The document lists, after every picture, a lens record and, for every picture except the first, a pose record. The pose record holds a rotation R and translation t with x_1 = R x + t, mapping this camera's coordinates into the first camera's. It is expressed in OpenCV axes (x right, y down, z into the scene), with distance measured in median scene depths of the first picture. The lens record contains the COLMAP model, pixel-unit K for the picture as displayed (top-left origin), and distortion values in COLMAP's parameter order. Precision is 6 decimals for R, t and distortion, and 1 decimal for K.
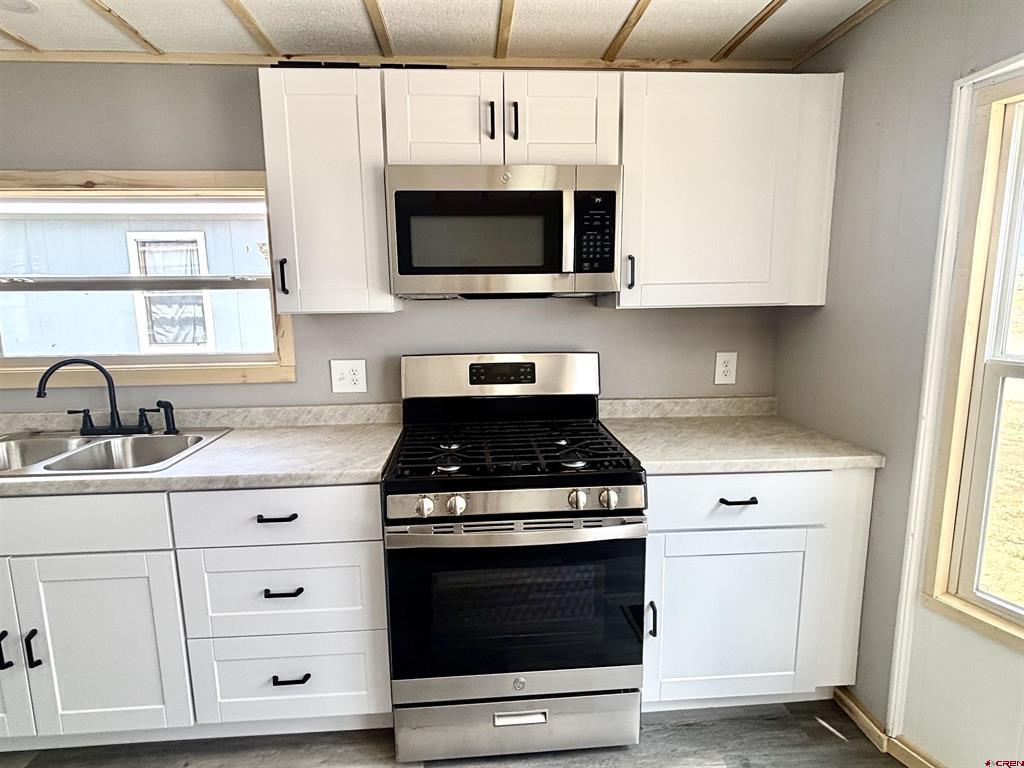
lens RADIAL K [[552.8, 0, 507.6], [0, 552.8, 382.1], [0, 0, 1]] dist [-0.012053, 0.008572]
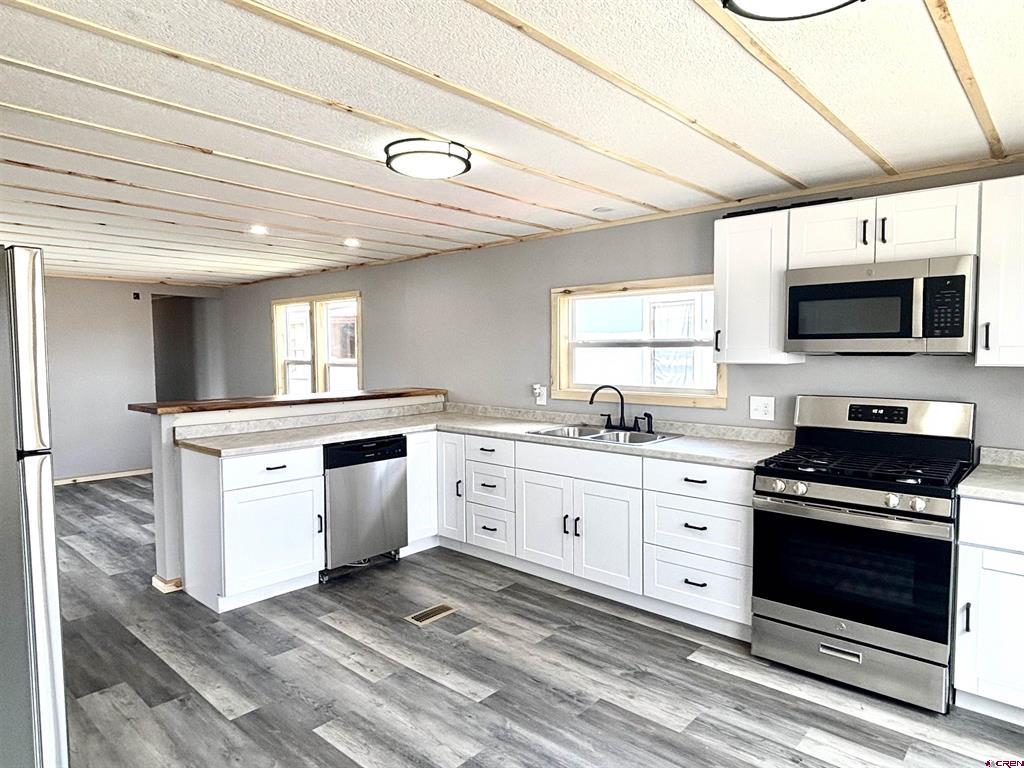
lens RADIAL K [[628.8, 0, 508.7], [0, 628.8, 385.9], [0, 0, 1]] dist [0.029522, -0.036184]
pose [[0.695847, 0.051324, -0.716354, 0.496321], [-0.113197, 0.992814, -0.038824, 0.081698], [0.709213, 0.108105, 0.696656, -0.710474]]
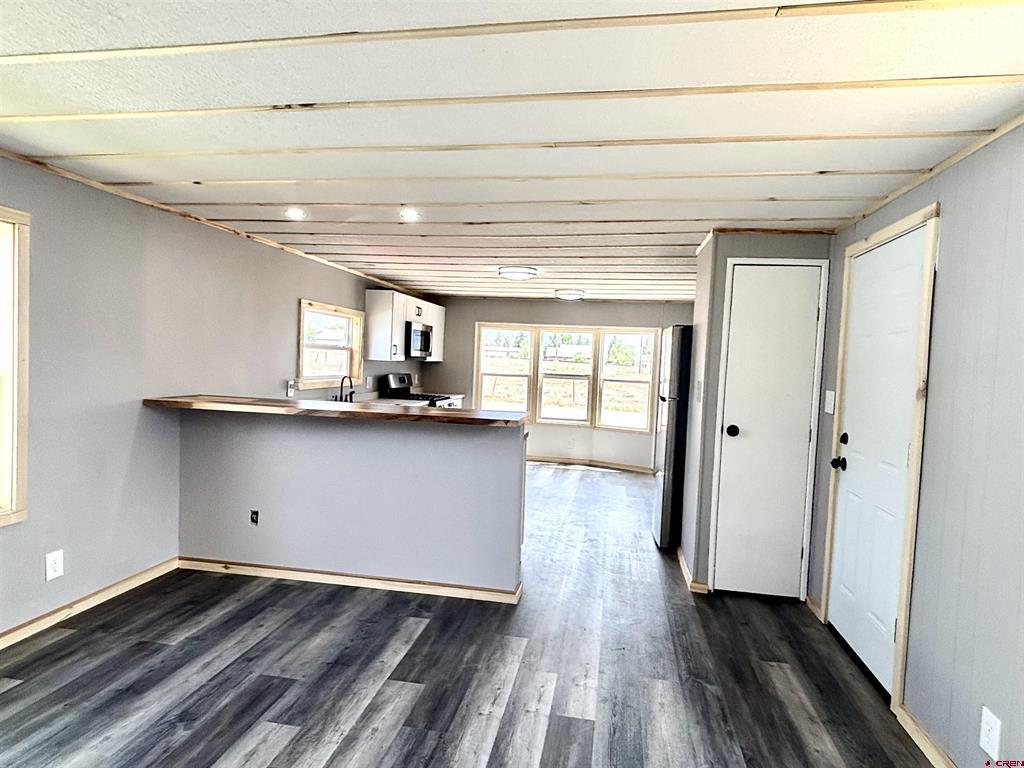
lens RADIAL K [[574.9, 0, 515.1], [0, 574.9, 386.1], [0, 0, 1]] dist [0.003081, -0.006967]
pose [[0.236609, -0.022423, 0.971346, -3.544728], [0.105270, 0.994440, -0.002686, 0.113352], [-0.965885, 0.102890, 0.237654, -0.509361]]
